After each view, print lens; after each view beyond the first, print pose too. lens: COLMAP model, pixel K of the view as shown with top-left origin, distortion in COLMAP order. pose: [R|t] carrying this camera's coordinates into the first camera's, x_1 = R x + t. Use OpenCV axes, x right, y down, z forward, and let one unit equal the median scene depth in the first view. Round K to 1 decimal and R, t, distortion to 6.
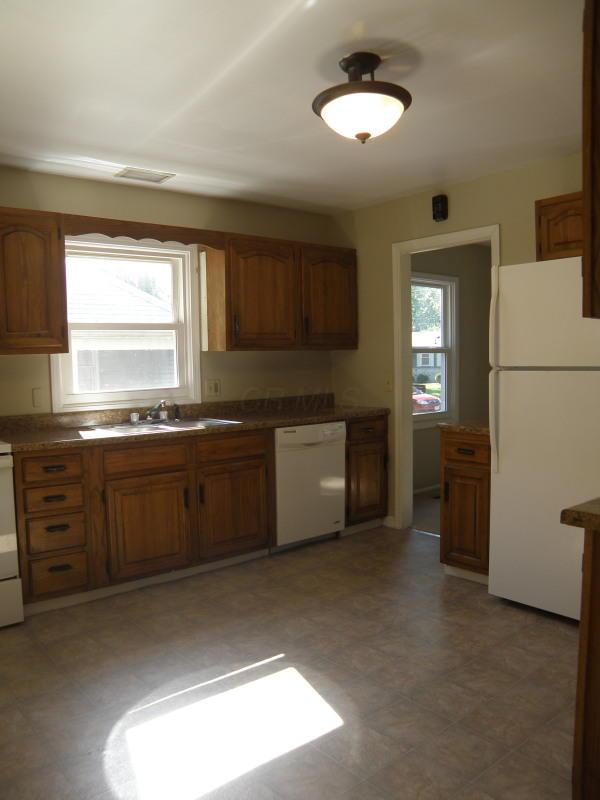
lens RADIAL K [[649.5, 0, 300.0], [0, 649.5, 400.0], [0, 0, 1]] dist [-0.086285, 0.009099]
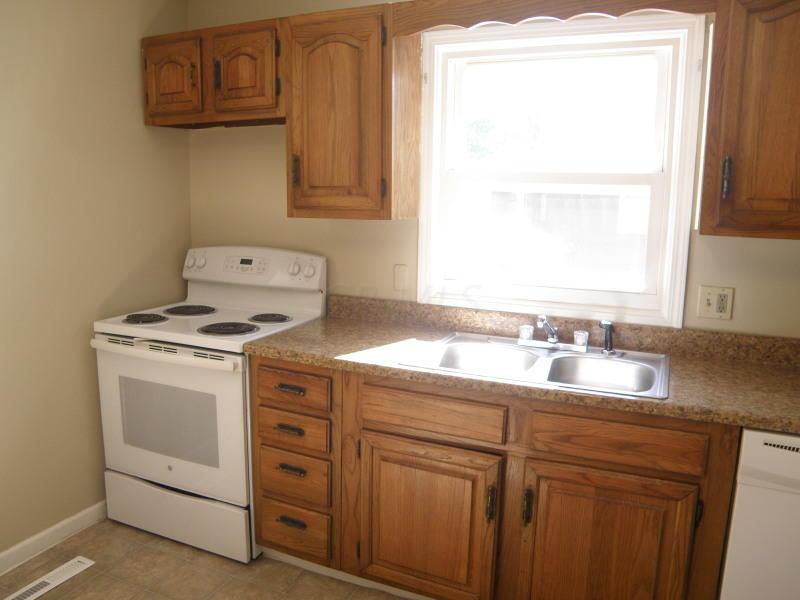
lens RADIAL K [[649.5, 0, 400.0], [0, 649.5, 300.0], [0, 0, 1]] dist [-0.086285, 0.009099]
pose [[0.436553, 0.176573, -0.882181, 0.243131], [-0.086142, 0.984250, 0.154375, -0.095103], [0.895545, 0.008600, 0.444888, 0.702074]]
